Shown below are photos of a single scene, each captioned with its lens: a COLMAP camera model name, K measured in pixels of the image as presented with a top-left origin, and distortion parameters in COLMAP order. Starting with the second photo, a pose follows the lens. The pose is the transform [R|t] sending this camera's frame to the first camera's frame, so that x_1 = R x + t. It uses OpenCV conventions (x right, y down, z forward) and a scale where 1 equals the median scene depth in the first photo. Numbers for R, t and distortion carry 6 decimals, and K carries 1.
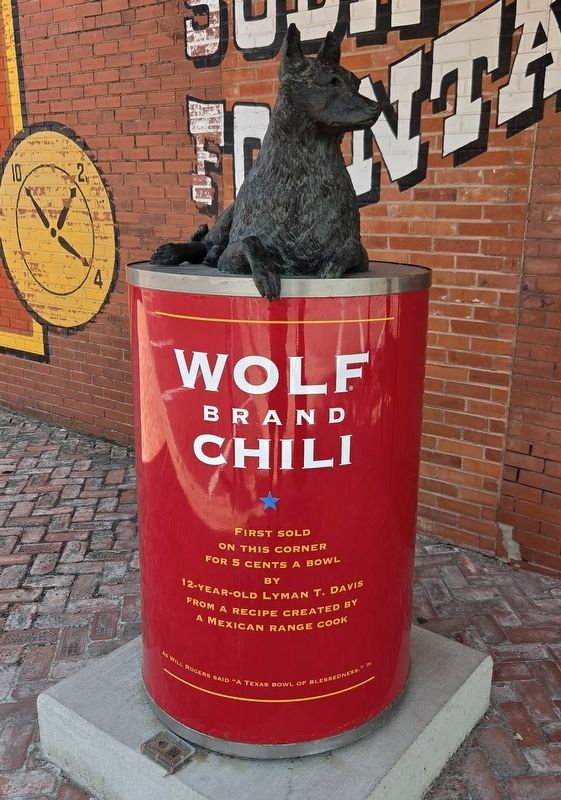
lens RADIAL K [[752.0, 0, 283.6], [0, 752.0, 406.5], [0, 0, 1]] dist [0.022696, 0.000000]
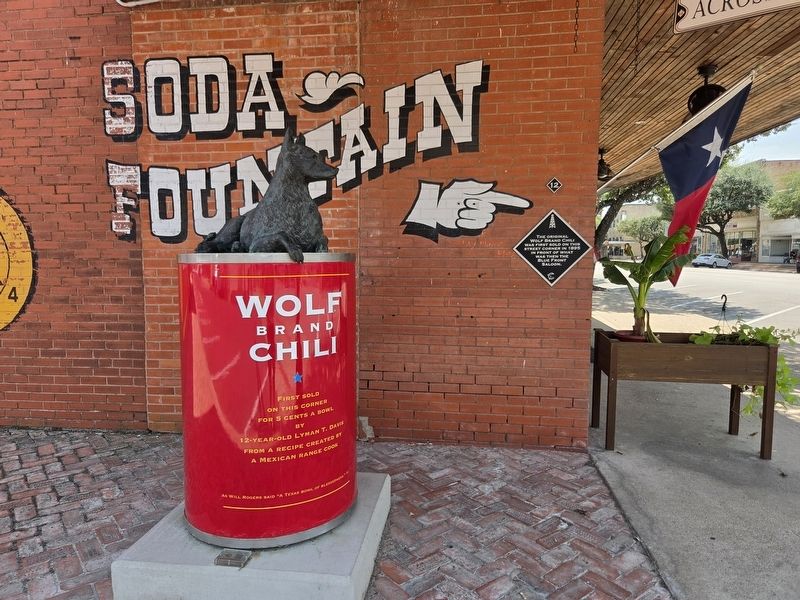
lens RADIAL K [[547.8, 0, 399.0], [0, 547.8, 297.8], [0, 0, 1]] dist [0.005564, -0.011868]
pose [[0.874452, -0.058383, 0.481586, -0.208063], [0.137963, 0.981669, -0.131502, 0.071162], [-0.465081, 0.181433, 0.866477, -0.130941]]
